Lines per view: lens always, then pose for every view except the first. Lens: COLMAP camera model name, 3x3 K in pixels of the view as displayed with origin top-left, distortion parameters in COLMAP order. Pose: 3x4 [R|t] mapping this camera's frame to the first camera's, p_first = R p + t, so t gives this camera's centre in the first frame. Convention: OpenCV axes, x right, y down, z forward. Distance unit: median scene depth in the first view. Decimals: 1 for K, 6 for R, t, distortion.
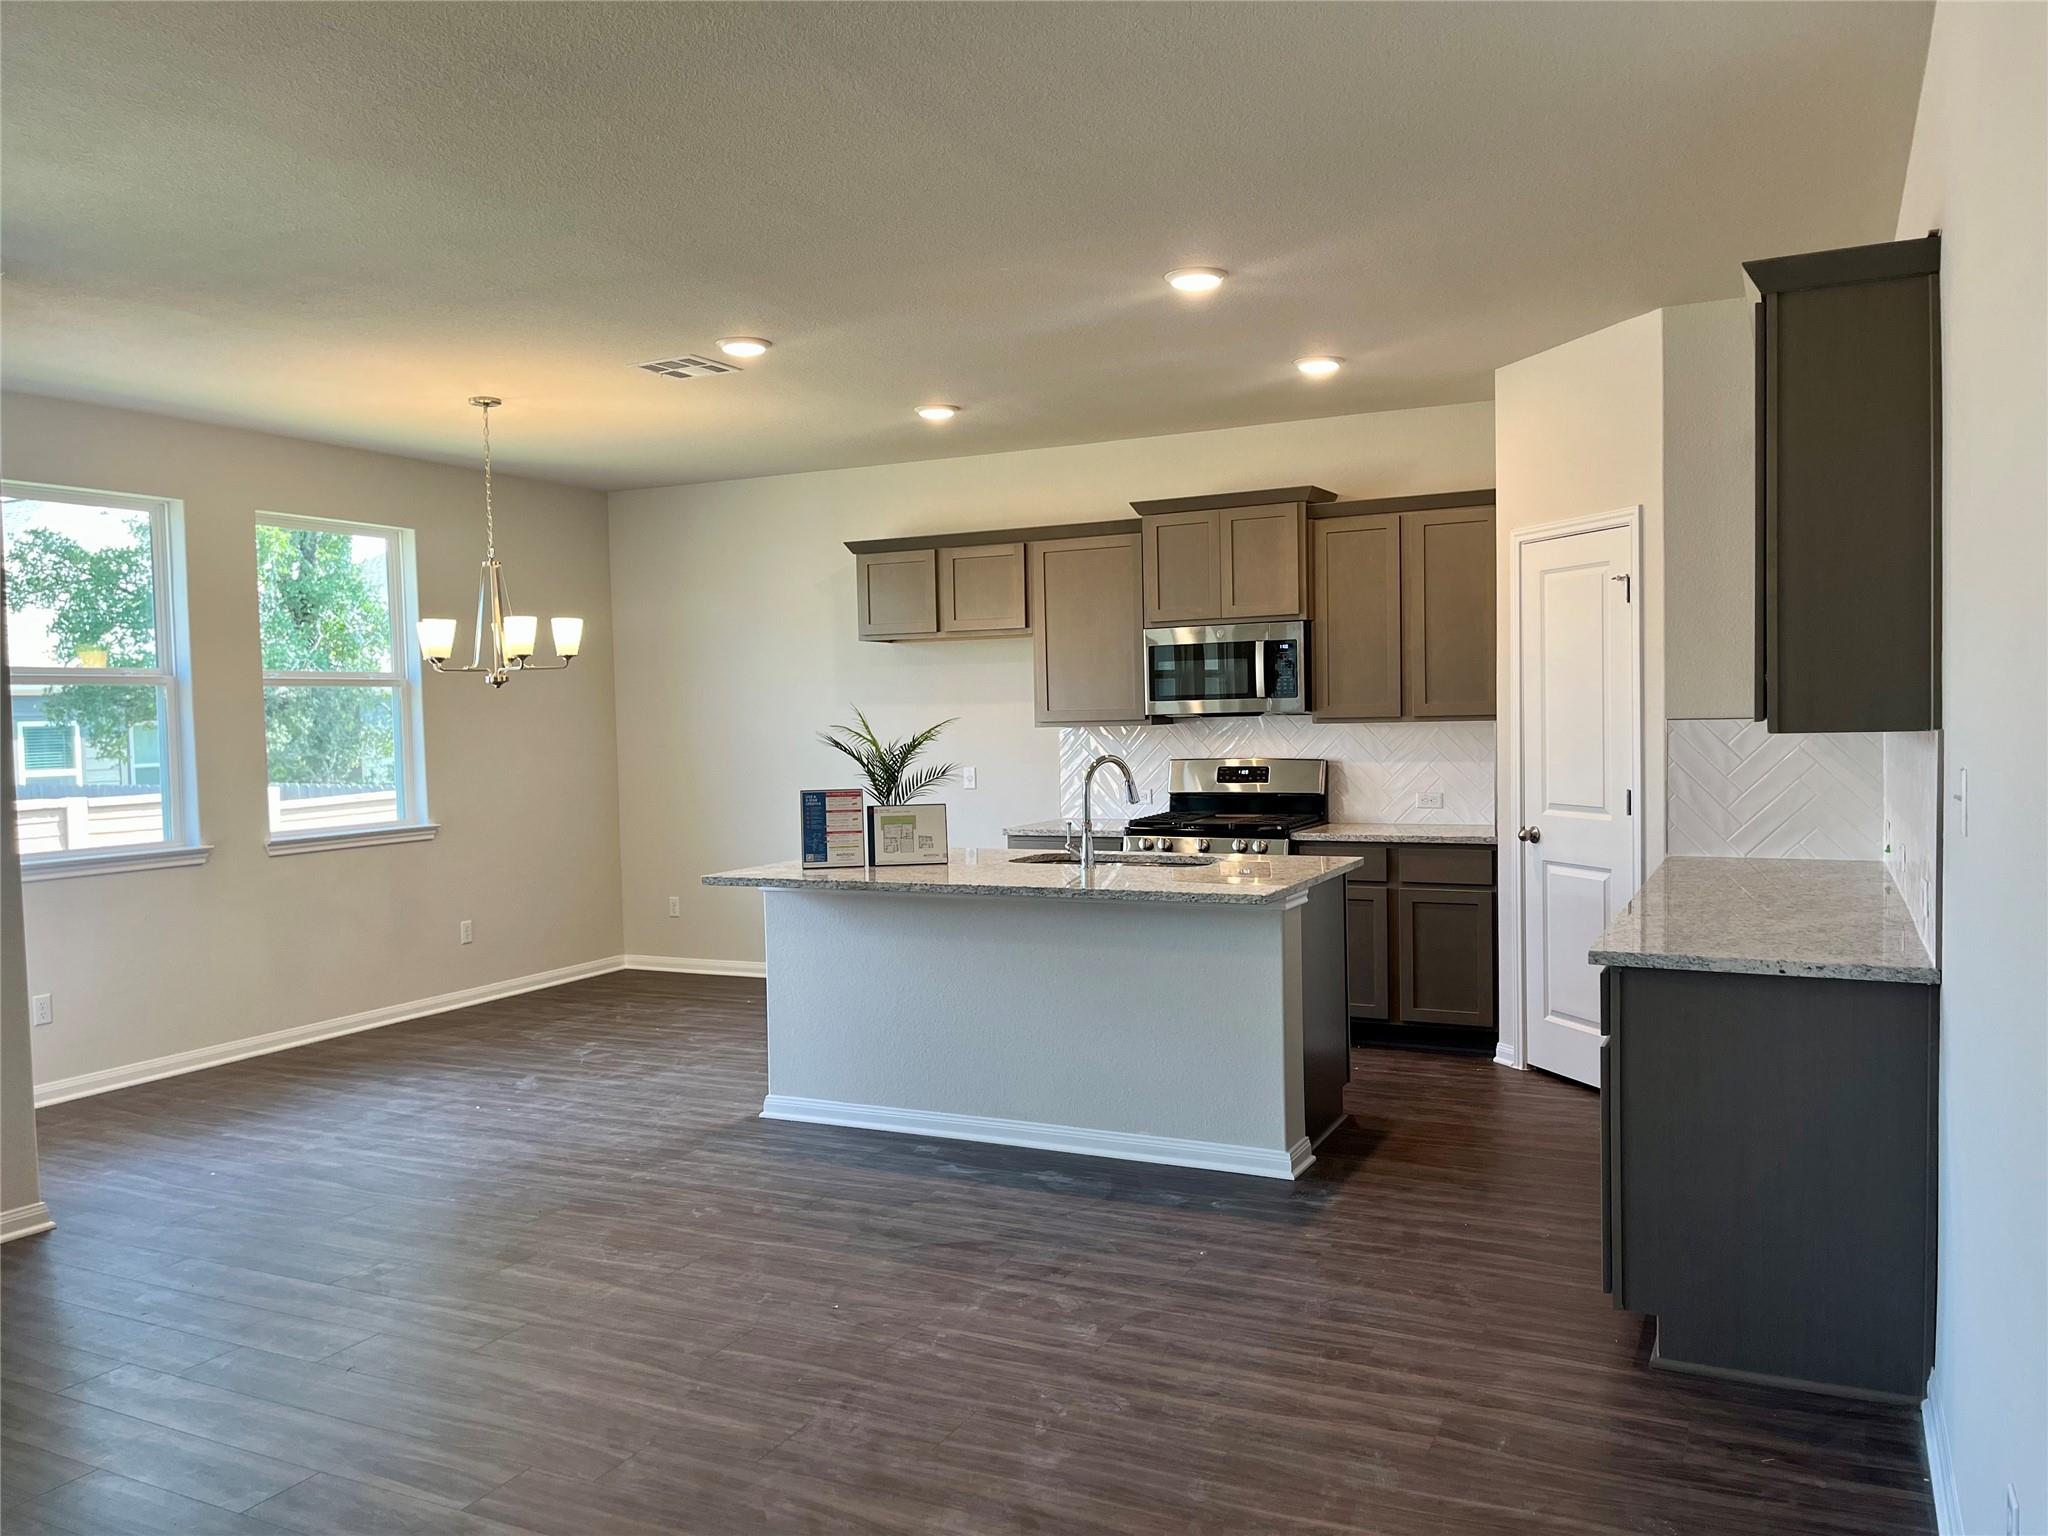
lens RADIAL K [[1540.1, 0, 1035.9], [0, 1540.1, 780.6], [0, 0, 1]] dist [0.072859, -0.092812]
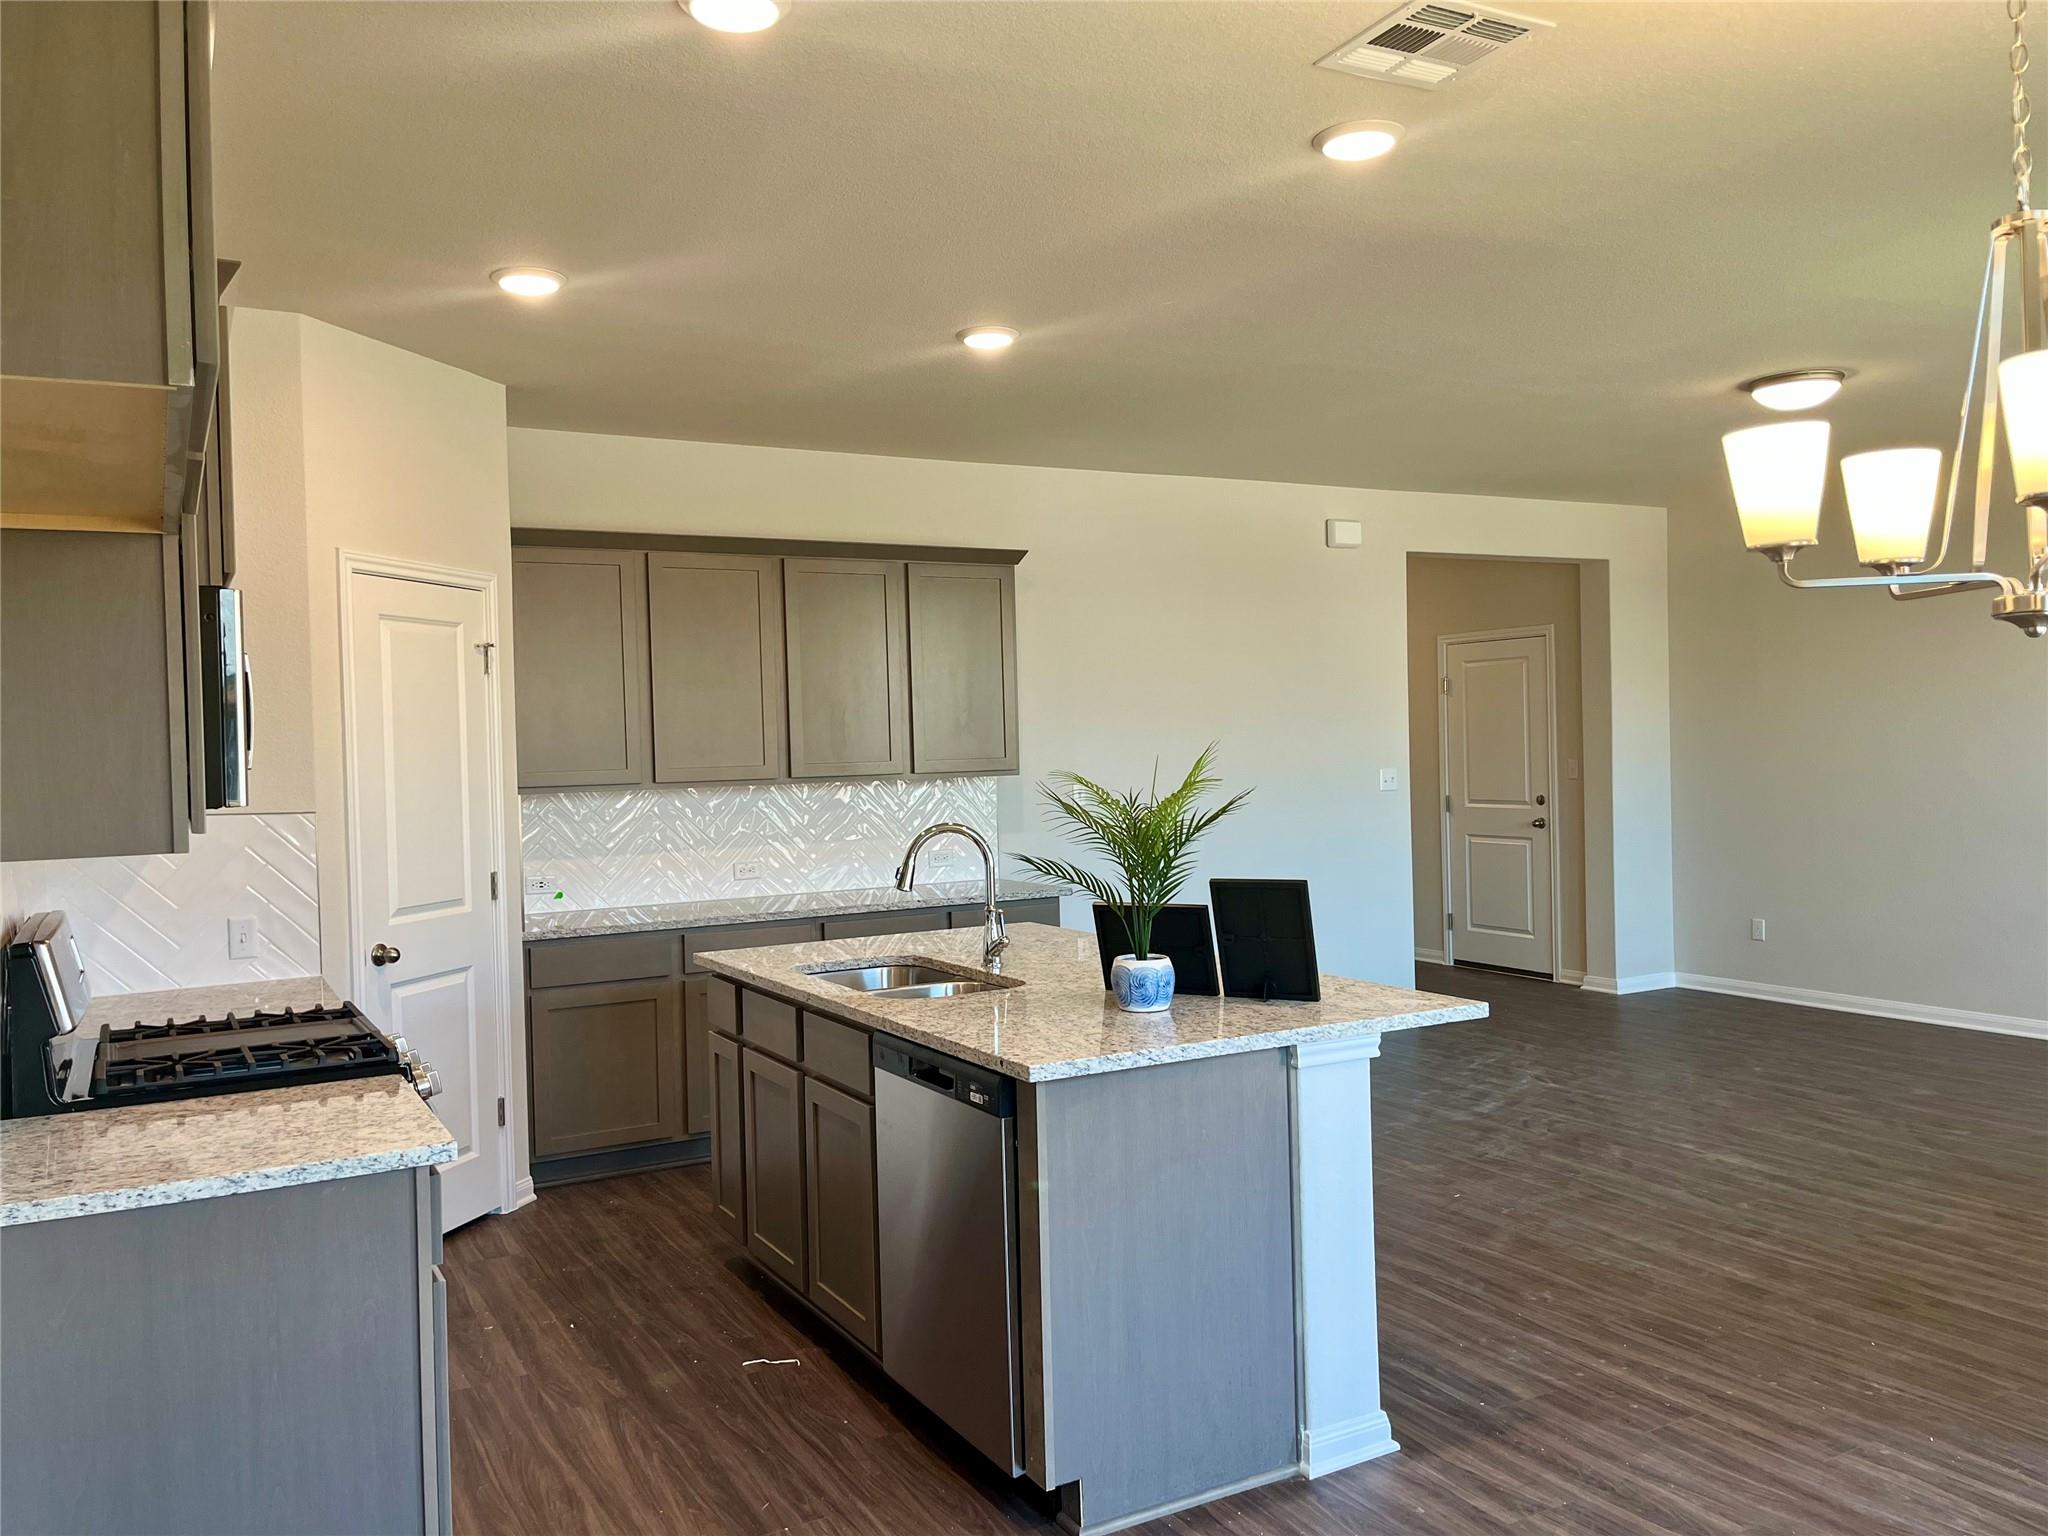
lens RADIAL K [[1540.1, 0, 1006.3], [0, 1540.1, 771.4], [0, 0, 1]] dist [0.072859, -0.092812]
pose [[-0.811895, 0.035428, 0.582727, -0.432085], [0.071245, 0.996709, 0.038667, -0.071408], [-0.579439, 0.072910, -0.811748, 1.631541]]
